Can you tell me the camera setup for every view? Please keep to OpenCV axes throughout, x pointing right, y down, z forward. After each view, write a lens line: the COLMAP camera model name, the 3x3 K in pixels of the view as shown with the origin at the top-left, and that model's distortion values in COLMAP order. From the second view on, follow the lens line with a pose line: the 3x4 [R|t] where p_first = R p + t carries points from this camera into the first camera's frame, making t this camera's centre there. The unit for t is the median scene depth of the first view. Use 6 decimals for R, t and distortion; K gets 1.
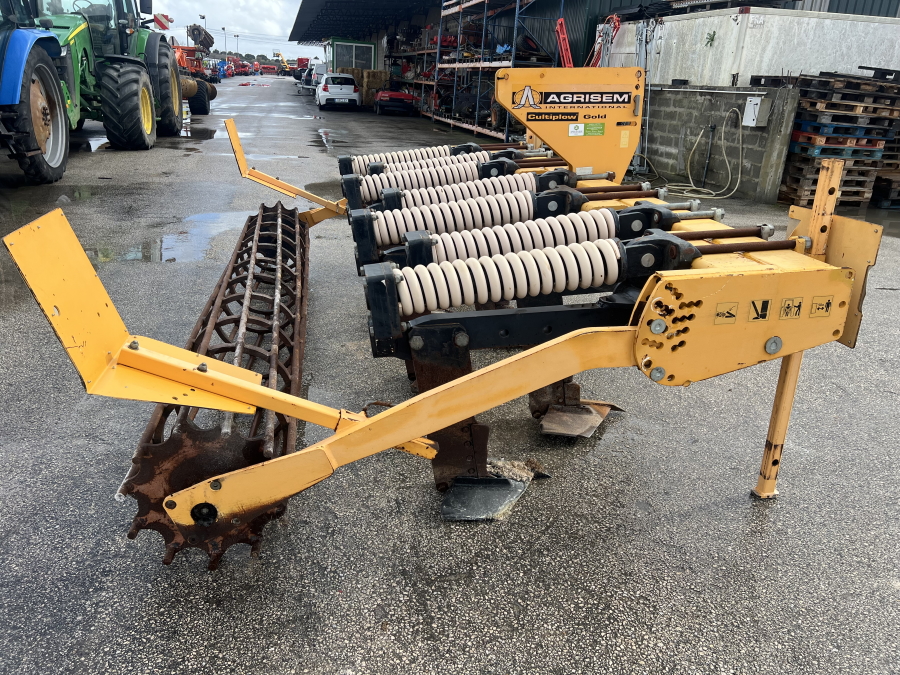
lens RADIAL K [[678.0, 0, 451.9], [0, 678.0, 328.7], [0, 0, 1]] dist [0.055005, -0.058579]
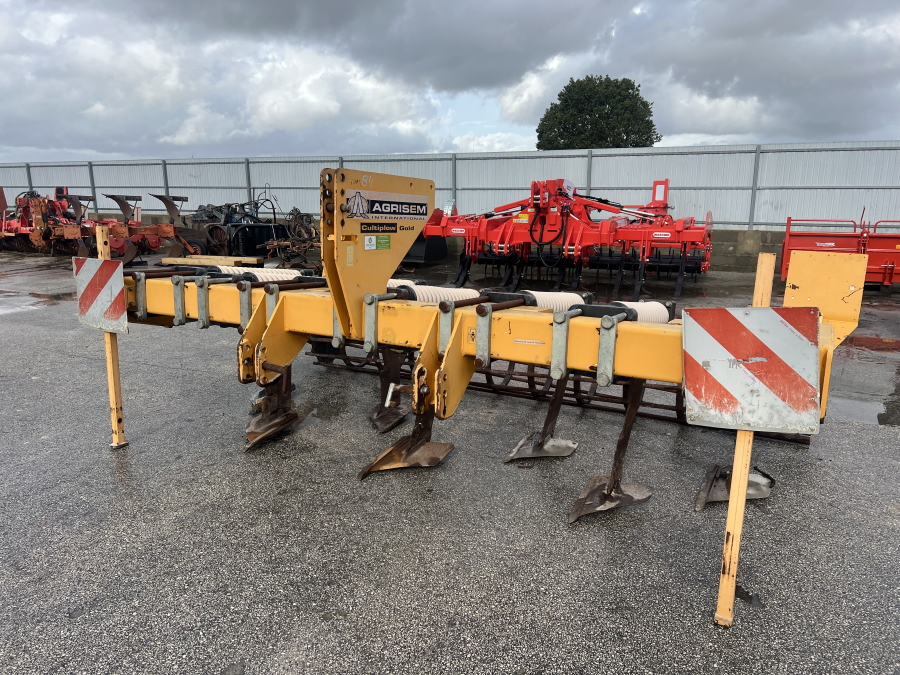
lens RADIAL K [[678.0, 0, 458.0], [0, 678.0, 338.0], [0, 0, 1]] dist [0.055005, -0.058579]
pose [[0.643214, -0.120756, 0.756105, -0.451099], [0.238836, 0.969859, -0.048282, -0.107933], [-0.727484, 0.211641, 0.652667, 0.388210]]
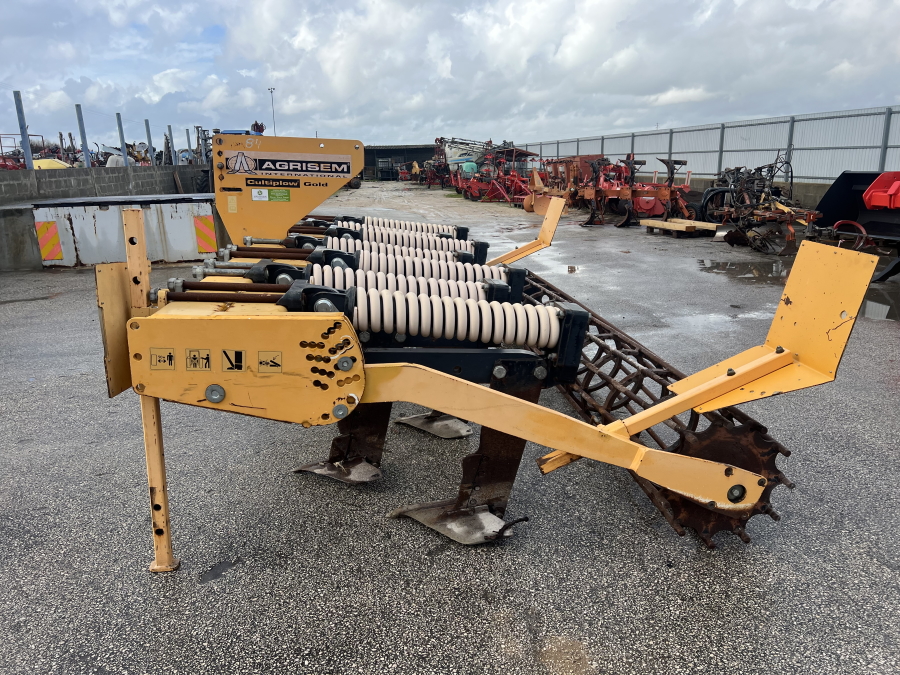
lens RADIAL K [[678.0, 0, 457.8], [0, 678.0, 346.3], [0, 0, 1]] dist [0.055005, -0.058579]
pose [[0.997106, 0.044423, -0.061690, 0.500618], [-0.049519, 0.995261, -0.083683, 0.007455], [0.057680, 0.086496, 0.994581, 0.012011]]
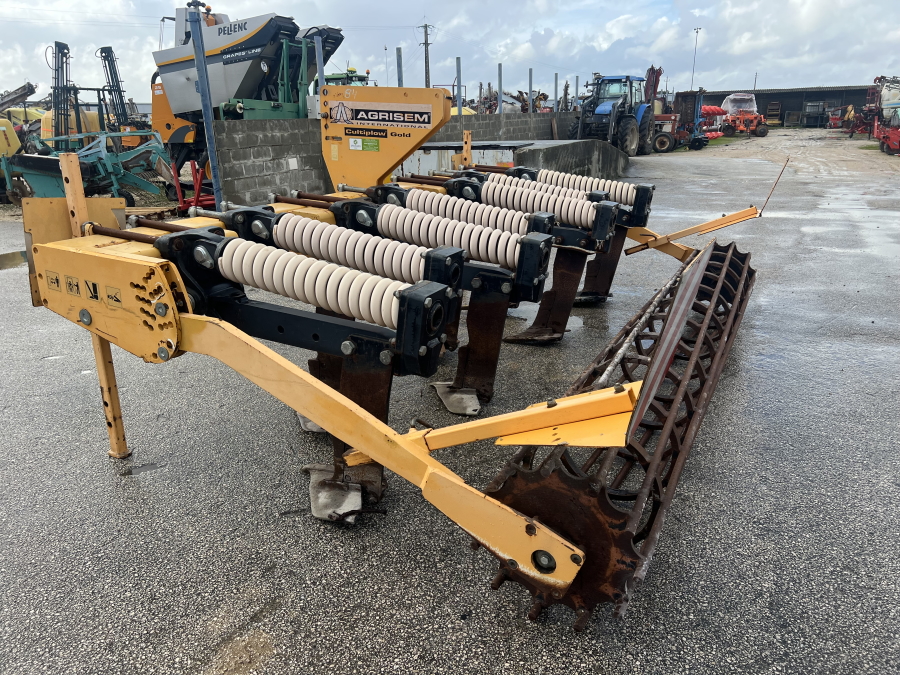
lens RADIAL K [[678.0, 0, 455.2], [0, 678.0, 340.3], [0, 0, 1]] dist [0.055005, -0.058579]
pose [[0.786813, 0.224127, -0.575058, 0.936912], [-0.231263, 0.970914, 0.061989, -0.093691], [0.572225, 0.084216, 0.815761, 0.238310]]
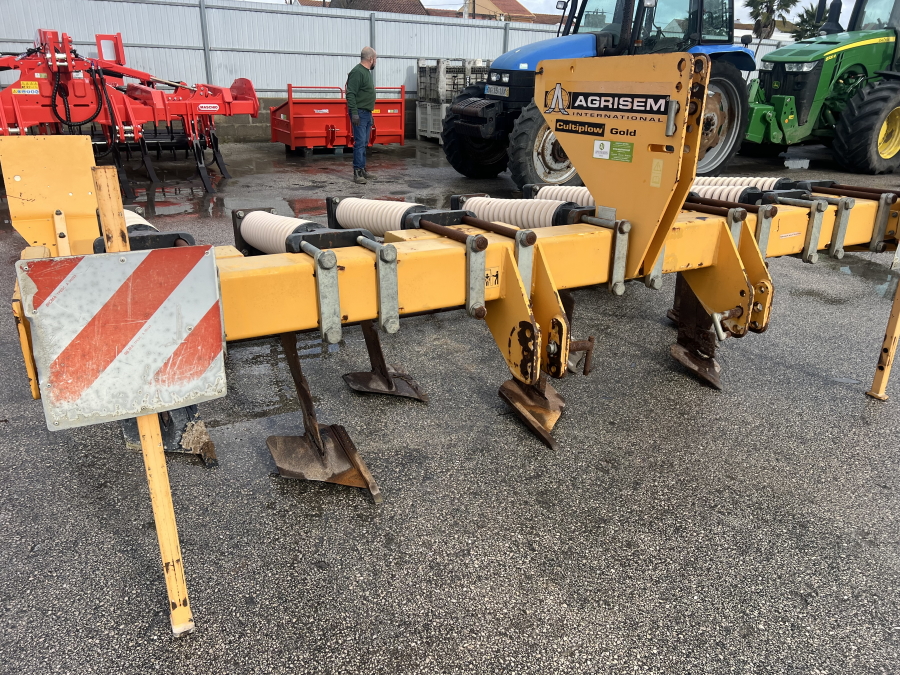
lens RADIAL K [[678.0, 0, 456.1], [0, 678.0, 340.6], [0, 0, 1]] dist [0.055005, -0.058579]
pose [[0.322646, 0.334506, -0.885441, 0.800483], [-0.349459, 0.911476, 0.217003, -0.216048], [0.879647, 0.239410, 0.410980, 0.642999]]
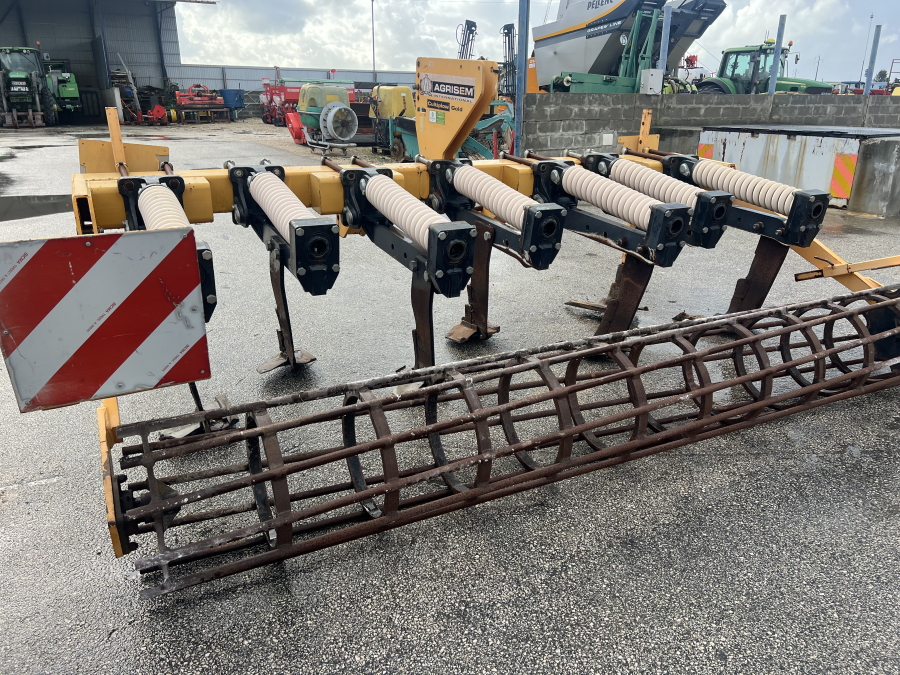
lens RADIAL K [[678.0, 0, 451.8], [0, 678.0, 333.9], [0, 0, 1]] dist [0.055005, -0.058579]
pose [[0.272320, 0.370638, -0.887958, 1.219784], [-0.359030, 0.895326, 0.263605, -0.276782], [0.892714, 0.247019, 0.376886, 0.700967]]
